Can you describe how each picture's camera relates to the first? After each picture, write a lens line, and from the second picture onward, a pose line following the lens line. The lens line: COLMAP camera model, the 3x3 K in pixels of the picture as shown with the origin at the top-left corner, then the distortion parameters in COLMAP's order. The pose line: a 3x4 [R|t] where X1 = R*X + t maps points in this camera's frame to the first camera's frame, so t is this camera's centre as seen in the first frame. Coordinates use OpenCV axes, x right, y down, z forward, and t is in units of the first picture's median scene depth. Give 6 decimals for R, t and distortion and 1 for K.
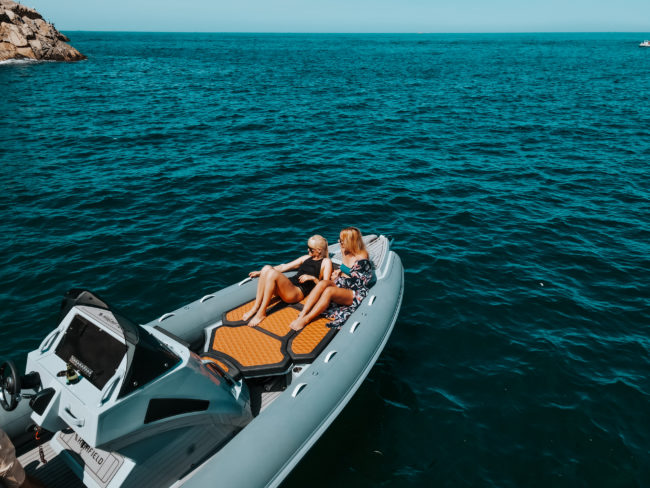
lens RADIAL K [[489.1, 0, 325.0], [0, 489.1, 244.0], [0, 0, 1]] dist [-0.006389, 0.004036]
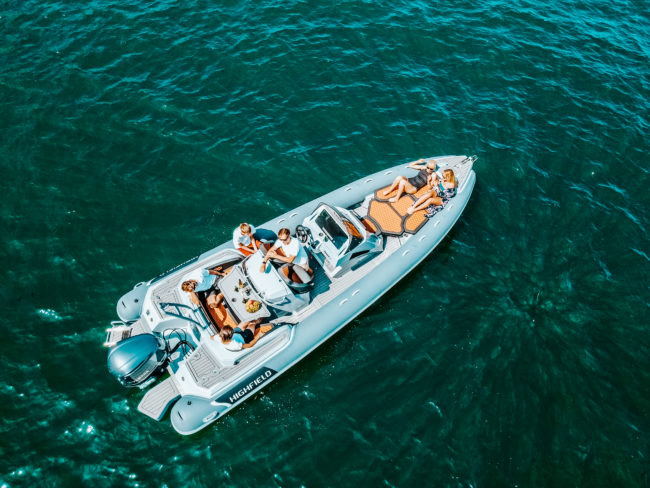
lens RADIAL K [[489.1, 0, 325.0], [0, 489.1, 244.0], [0, 0, 1]] dist [-0.006389, 0.004036]
pose [[0.965084, 0.250929, -0.075151, -0.213262], [-0.155014, 0.778384, 0.608349, -0.918039], [0.211149, -0.575458, 0.790104, -0.783217]]
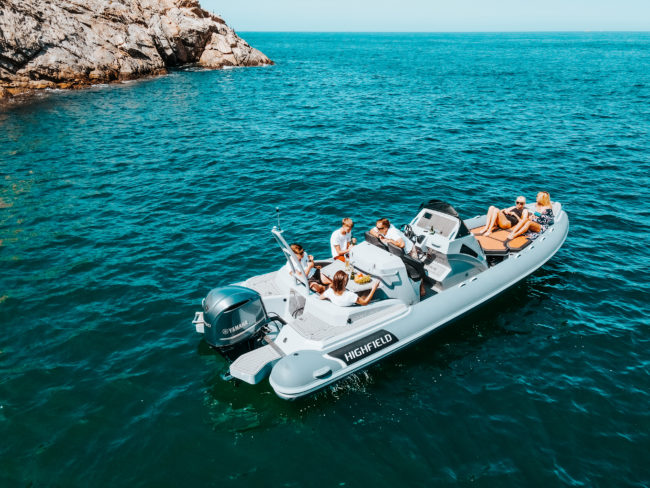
lens RADIAL K [[483.2, 0, 325.0], [0, 483.2, 244.0], [0, 0, 1]] dist [0.058157, -0.051628]
pose [[0.960767, 0.108784, -0.255135, -0.271006], [-0.108837, 0.993962, 0.013953, 0.244731], [0.255112, 0.014362, 0.966805, -1.113806]]
